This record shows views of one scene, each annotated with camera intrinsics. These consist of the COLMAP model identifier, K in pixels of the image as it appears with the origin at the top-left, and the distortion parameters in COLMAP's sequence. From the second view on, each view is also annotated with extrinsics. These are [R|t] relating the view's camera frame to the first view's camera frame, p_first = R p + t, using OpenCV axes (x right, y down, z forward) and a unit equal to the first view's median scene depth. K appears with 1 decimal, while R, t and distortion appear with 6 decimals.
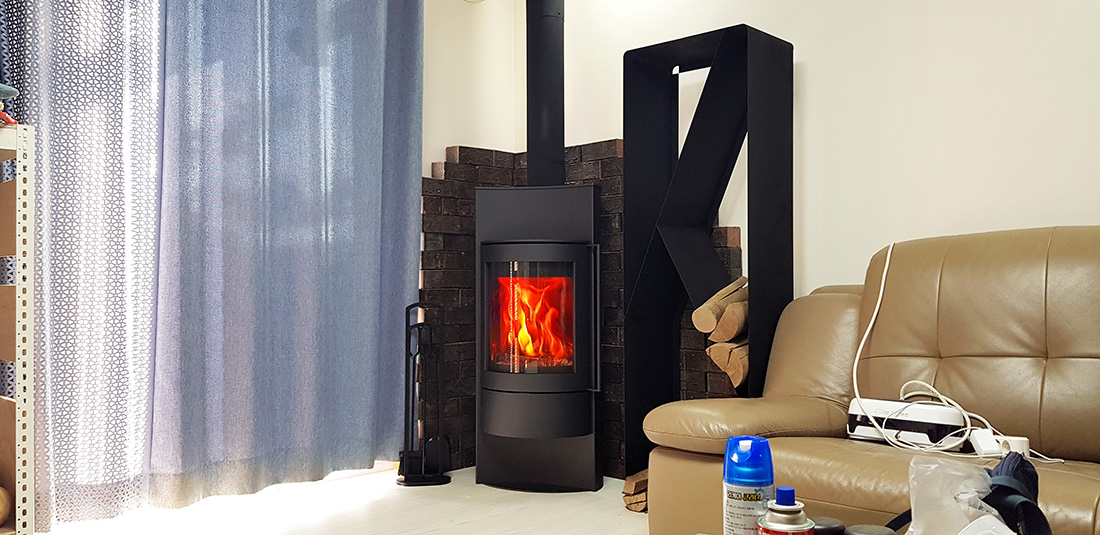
lens RADIAL K [[904.3, 0, 565.7], [0, 904.3, 292.4], [0, 0, 1]] dist [0.027852, -0.050111]
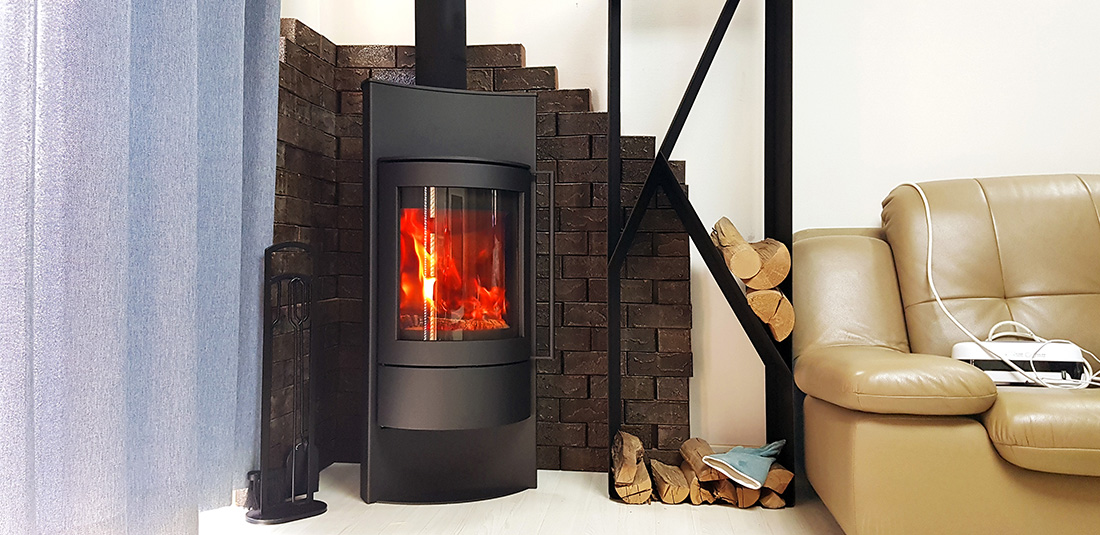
lens RADIAL K [[904.3, 0, 540.4], [0, 904.3, 258.4], [0, 0, 1]] dist [0.027852, -0.050111]
pose [[0.782926, 0.013600, 0.621966, -0.466953], [-0.009256, 0.999905, -0.010213, 0.031595], [-0.622046, 0.002239, 0.782978, 0.403172]]
